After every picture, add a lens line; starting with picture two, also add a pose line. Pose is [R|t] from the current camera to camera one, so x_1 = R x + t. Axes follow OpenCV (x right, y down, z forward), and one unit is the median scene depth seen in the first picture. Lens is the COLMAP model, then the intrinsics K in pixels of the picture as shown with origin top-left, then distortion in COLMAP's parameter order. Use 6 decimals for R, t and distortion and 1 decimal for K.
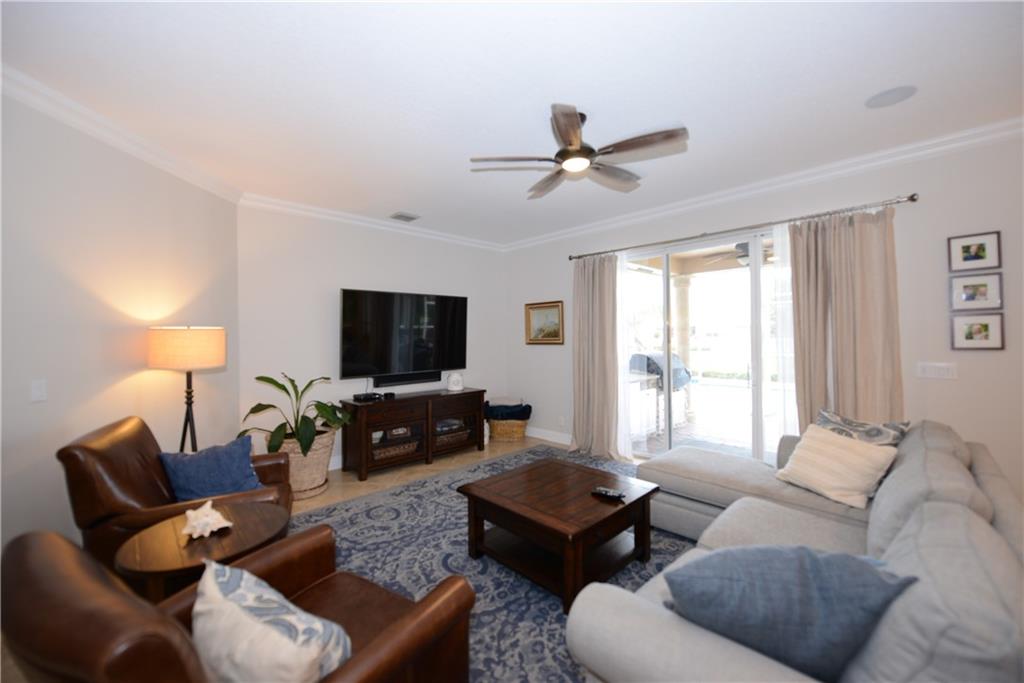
lens RADIAL K [[407.8, 0, 513.9], [0, 407.8, 335.3], [0, 0, 1]] dist [-0.009294, -0.000418]
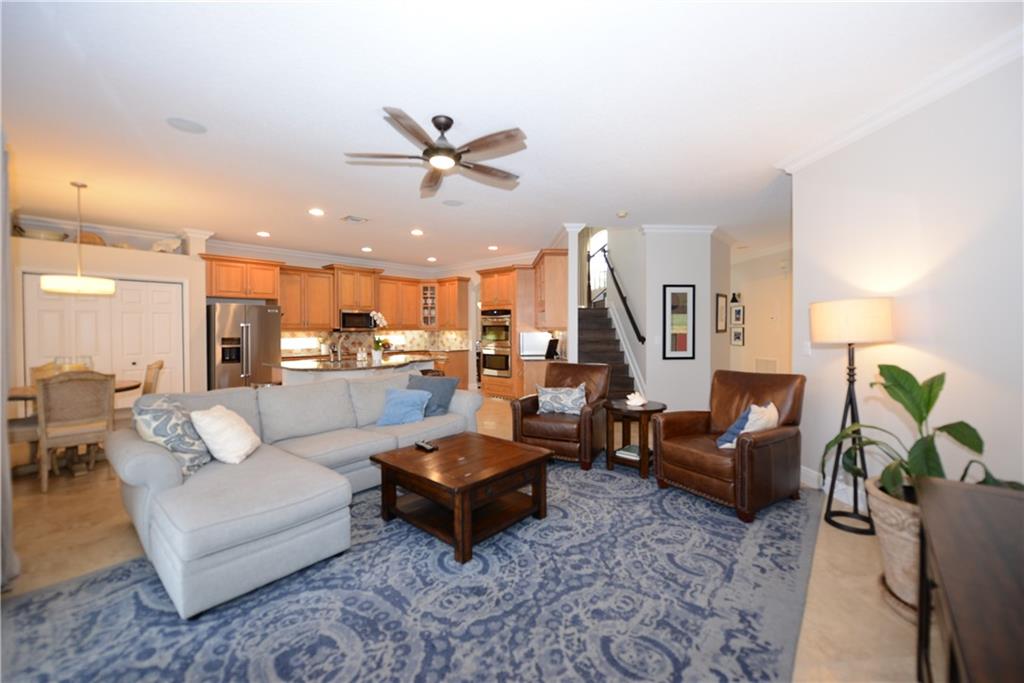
lens RADIAL K [[407.8, 0, 515.6], [0, 407.8, 334.7], [0, 0, 1]] dist [-0.009294, -0.000418]
pose [[-0.997176, 0.017536, -0.073024, 0.037620], [0.017000, 0.999824, 0.007956, 0.038190], [0.073151, 0.006692, -0.997298, 1.844739]]
